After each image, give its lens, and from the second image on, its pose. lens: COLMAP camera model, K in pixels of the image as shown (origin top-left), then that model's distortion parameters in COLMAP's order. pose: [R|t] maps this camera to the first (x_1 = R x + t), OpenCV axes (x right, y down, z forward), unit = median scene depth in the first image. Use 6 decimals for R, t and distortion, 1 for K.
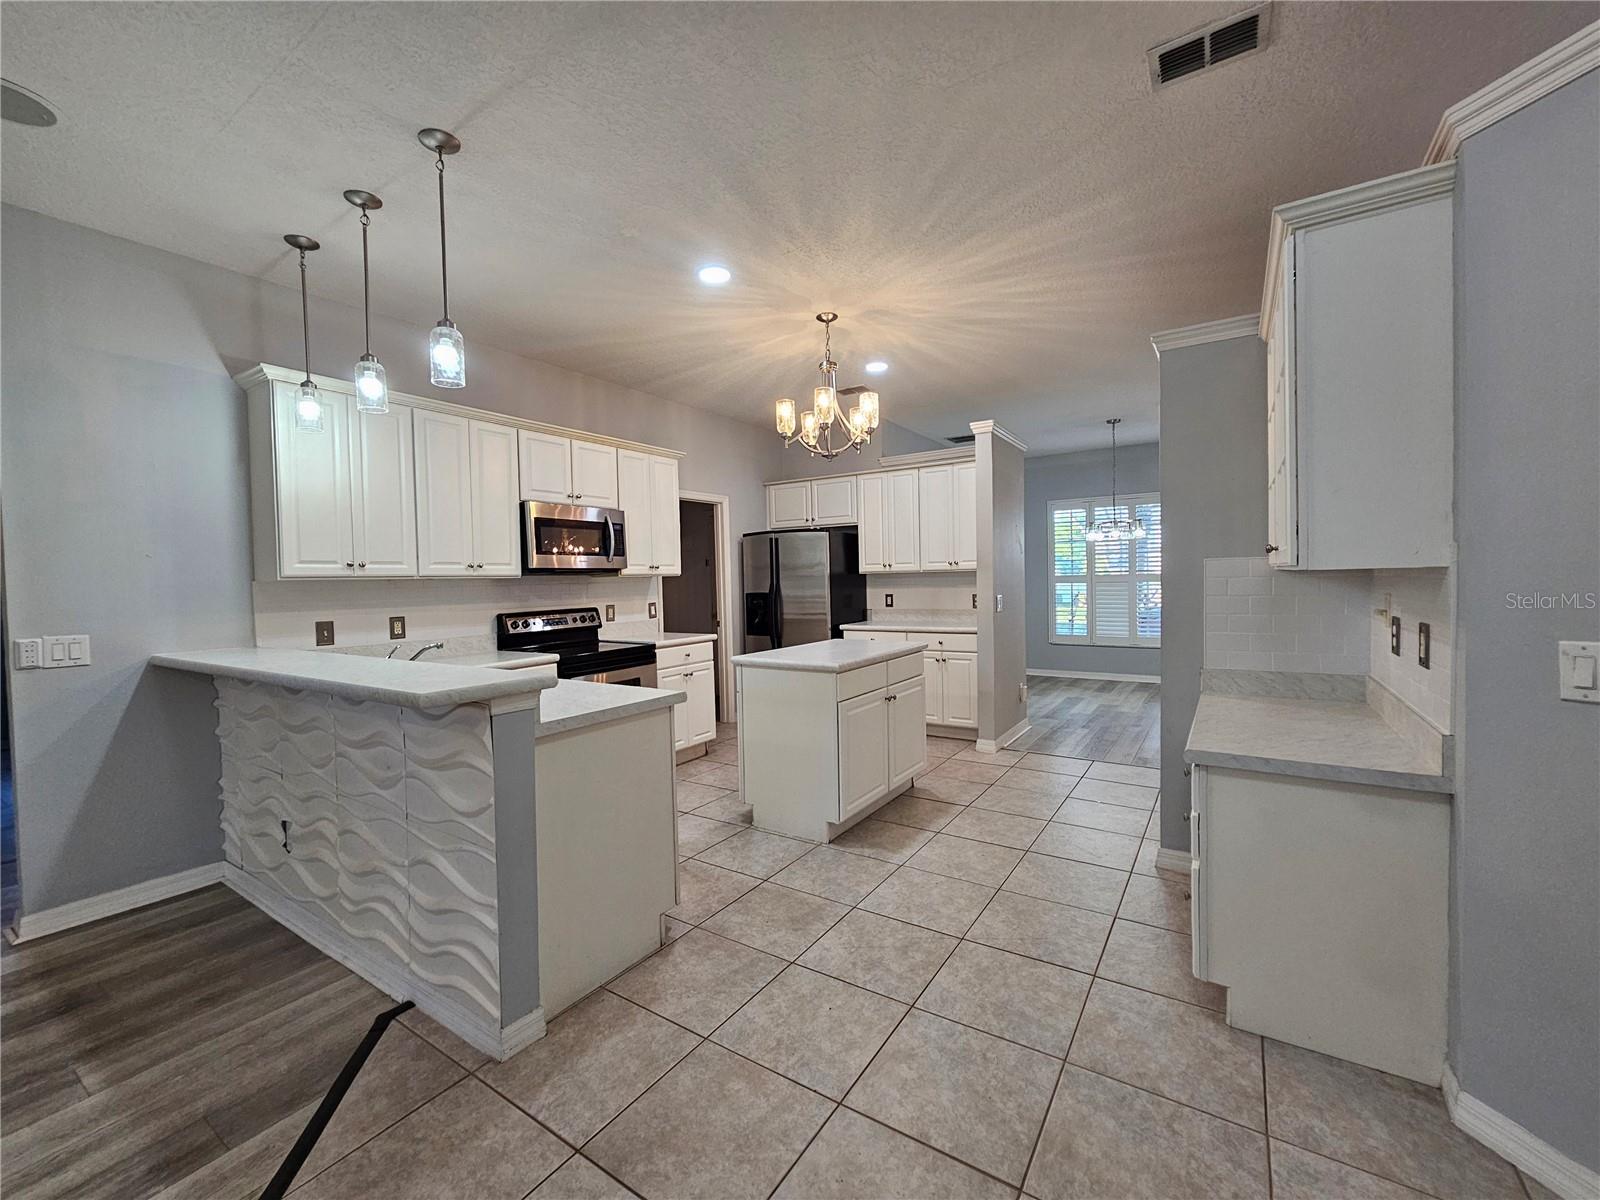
lens RADIAL K [[654.9, 0, 798.7], [0, 654.9, 598.0], [0, 0, 1]] dist [-0.004403, 0.002448]
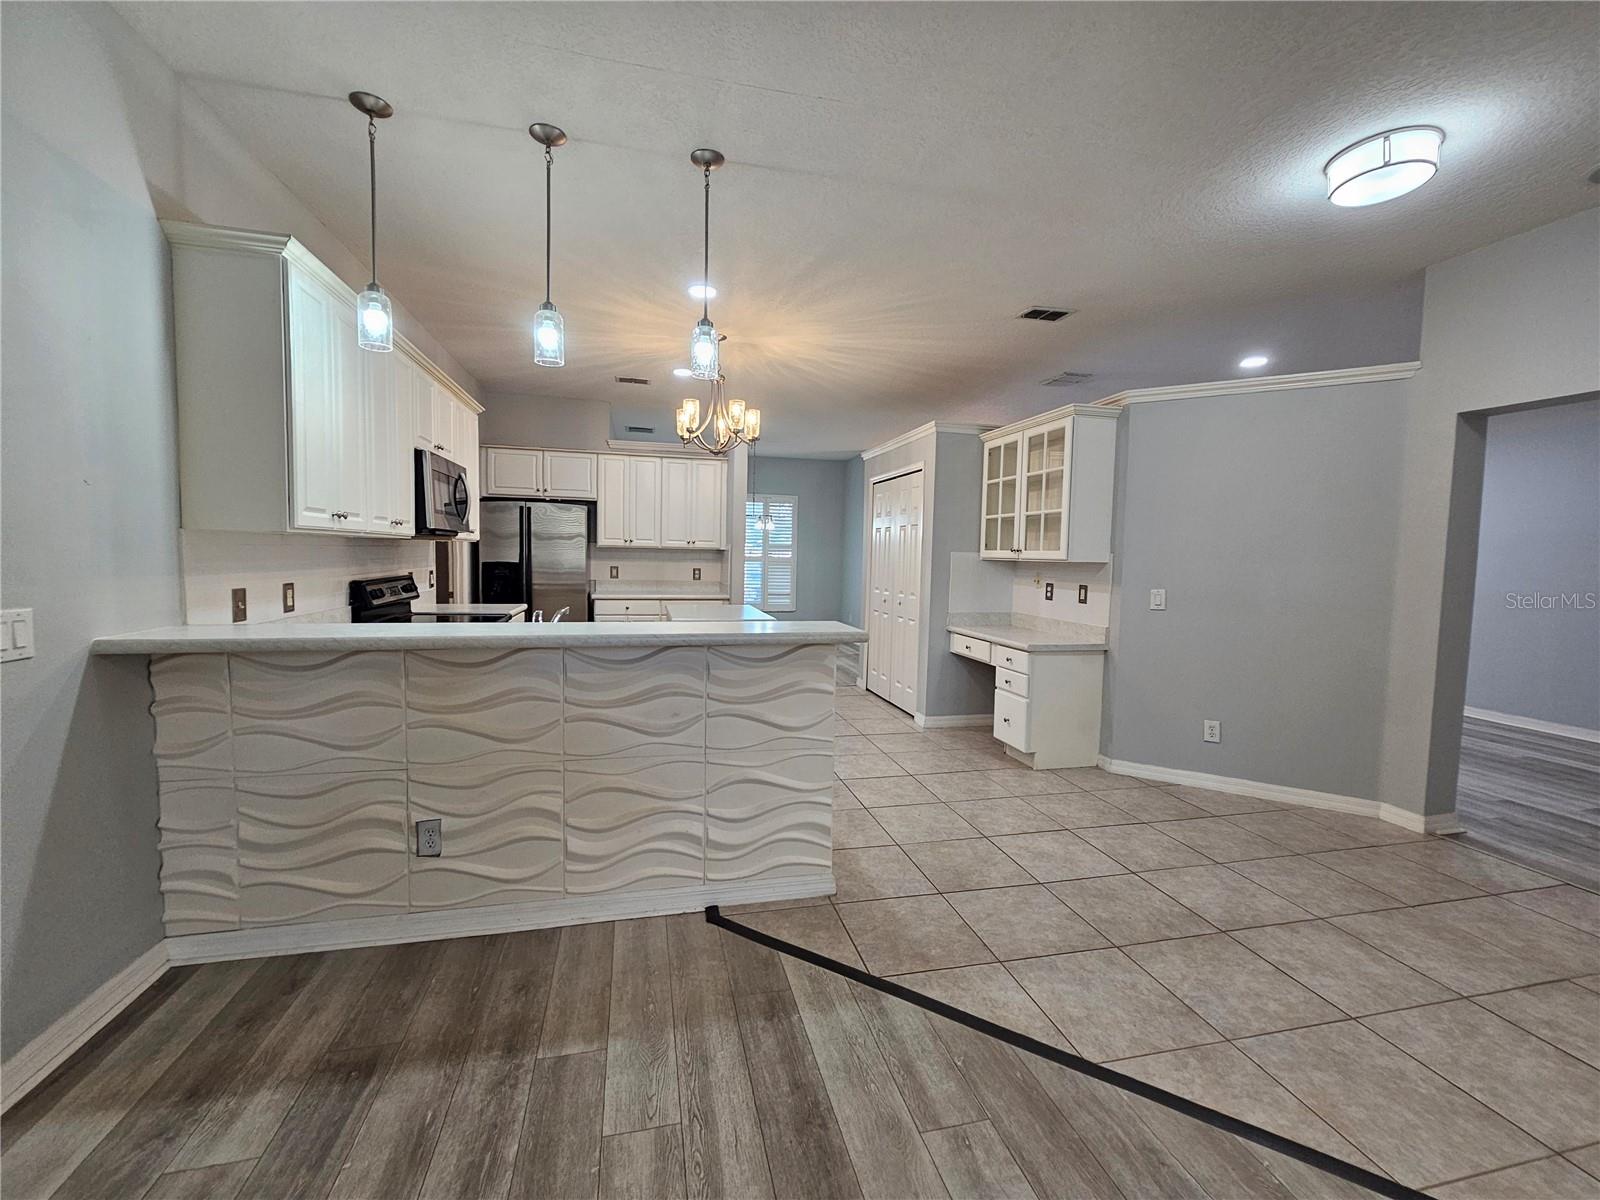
lens RADIAL K [[654.9, 0, 794.6], [0, 654.9, 596.7], [0, 0, 1]] dist [-0.004403, 0.002448]
pose [[0.685698, -0.010248, 0.727814, -0.840681], [-0.016037, 0.999445, 0.029183, 0.014279], [-0.727709, -0.031683, 0.685153, 0.061074]]
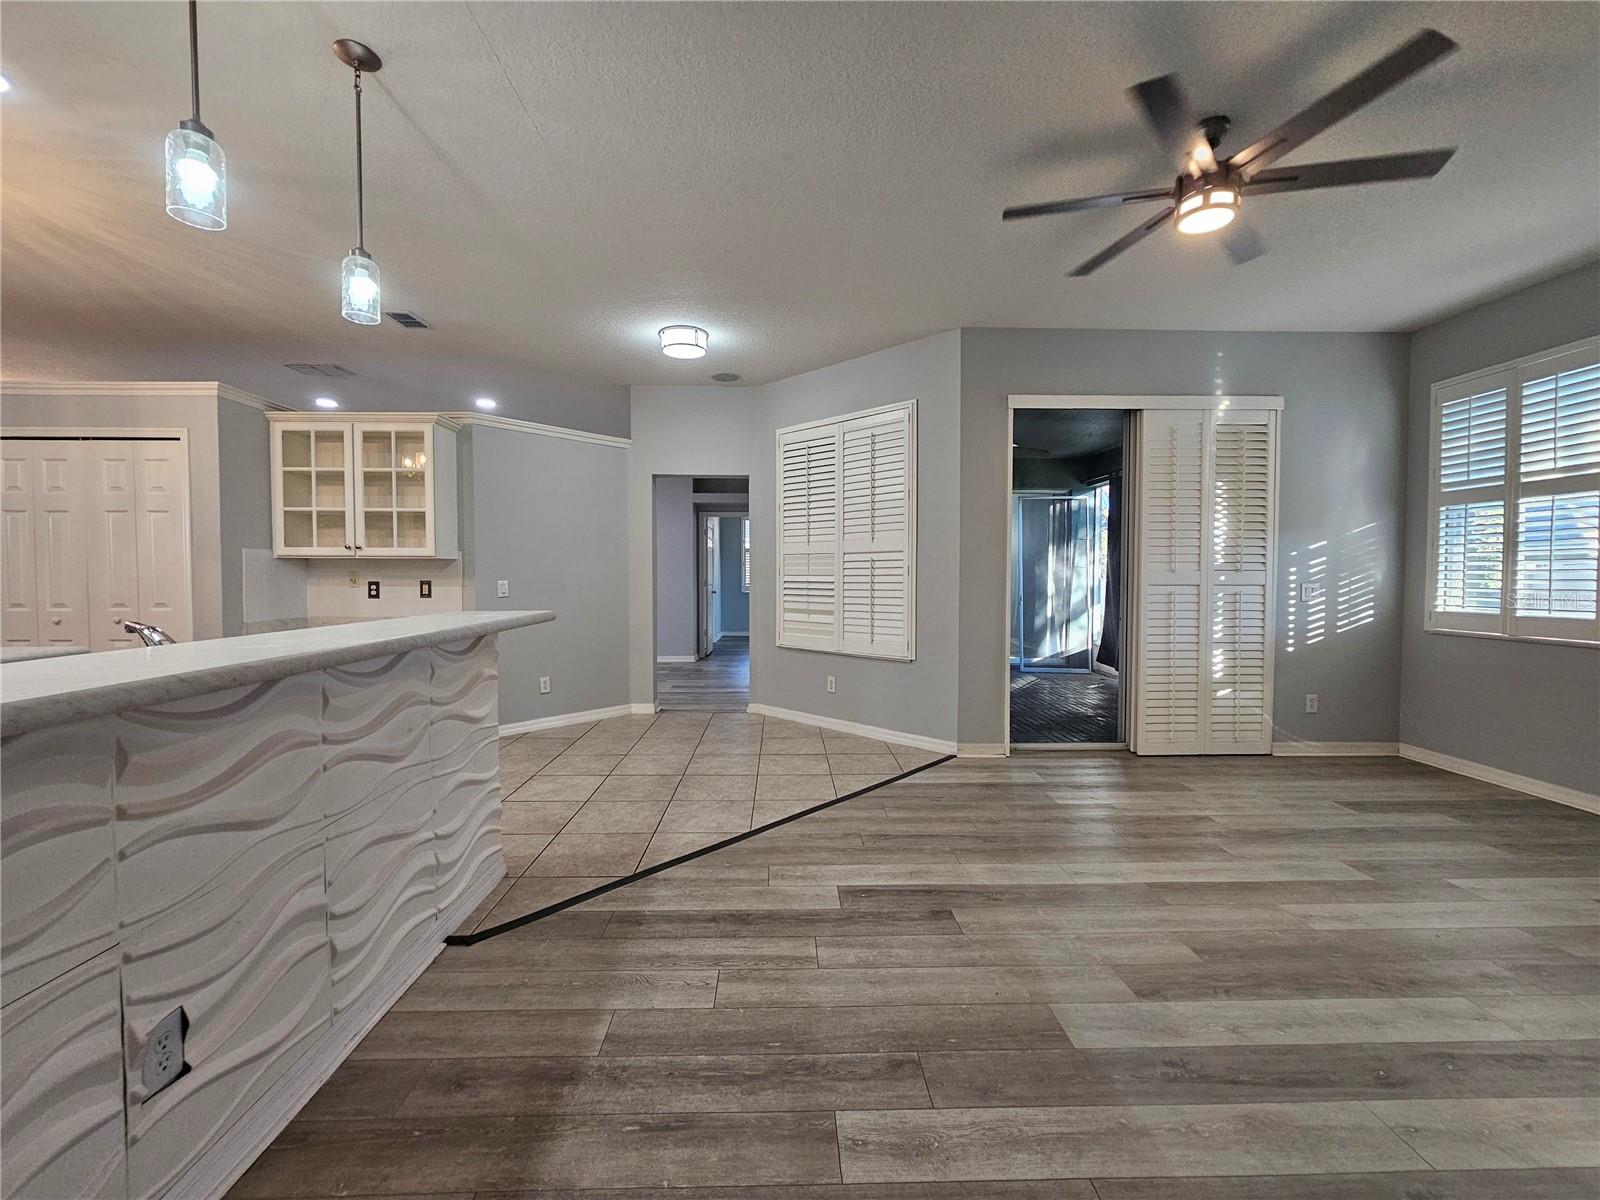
lens RADIAL K [[654.9, 0, 795.9], [0, 654.9, 595.1], [0, 0, 1]] dist [-0.004403, 0.002448]
pose [[-0.568569, -0.003155, 0.822630, -1.099758], [0.035060, 0.998991, 0.028063, 0.039905], [-0.821888, 0.044797, -0.567884, 0.691926]]
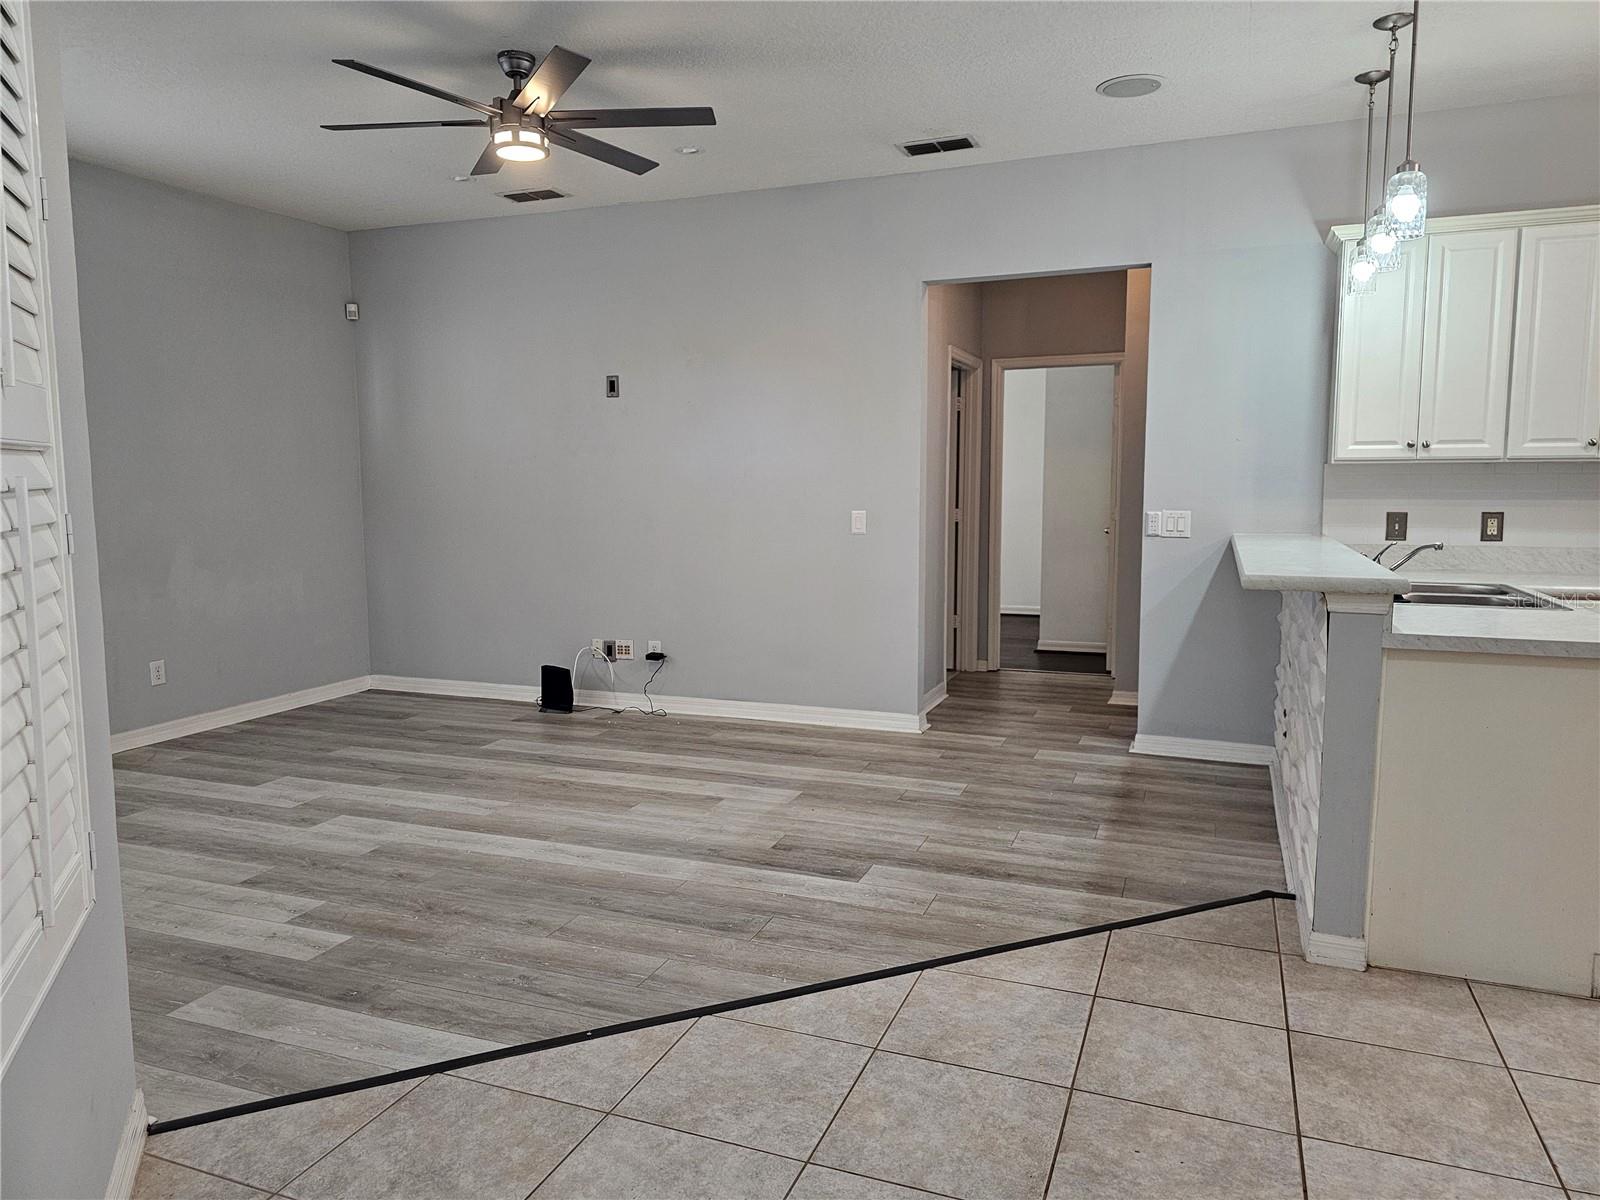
lens RADIAL K [[1080.7, 0, 785.9], [0, 1080.7, 584.6], [0, 0, 1]] dist [0.025900, -0.015251]
pose [[0.200074, 0.118126, -0.972634, 0.499481], [-0.026791, 0.992994, 0.115088, -0.011774], [0.979414, 0.003031, 0.201837, -0.055963]]
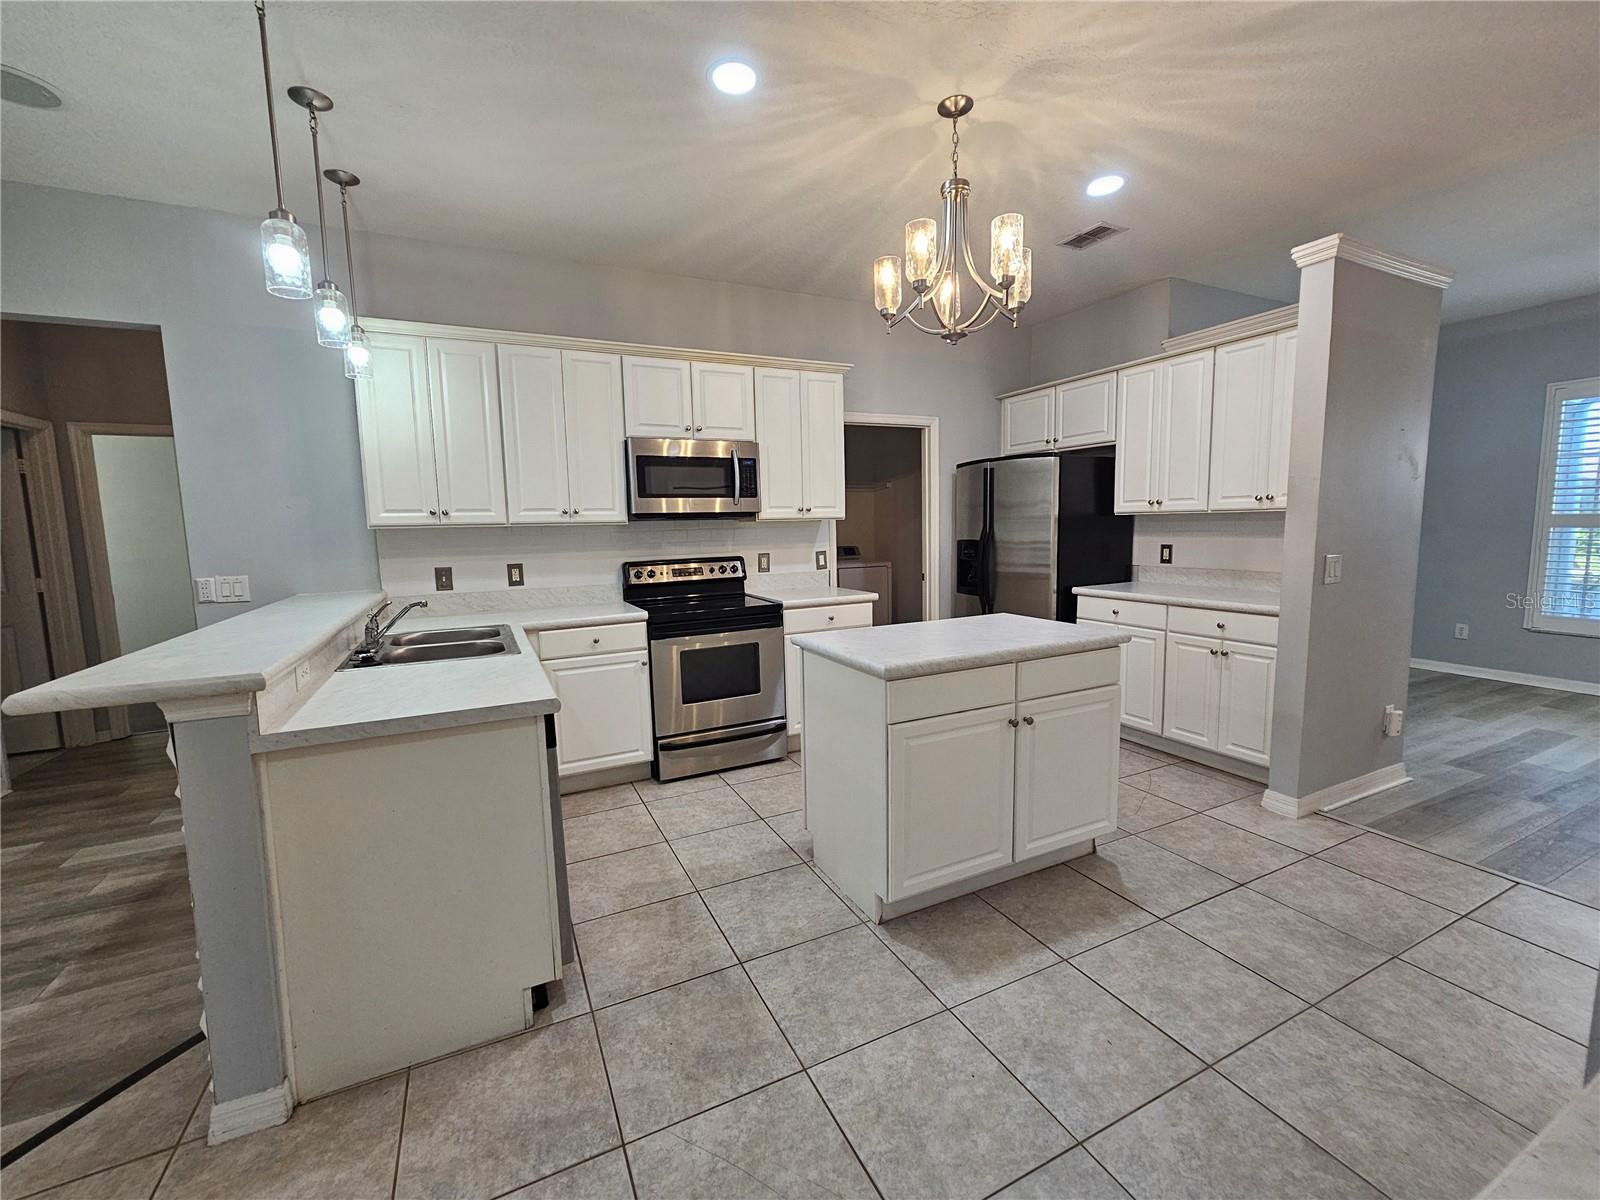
lens RADIAL K [[654.9, 0, 796.8], [0, 654.9, 597.5], [0, 0, 1]] dist [-0.004403, 0.002448]
pose [[0.860024, 0.060798, -0.506619, 0.290157], [-0.011876, 0.994992, 0.099246, -0.026485], [0.510116, -0.079337, 0.856439, 0.398402]]
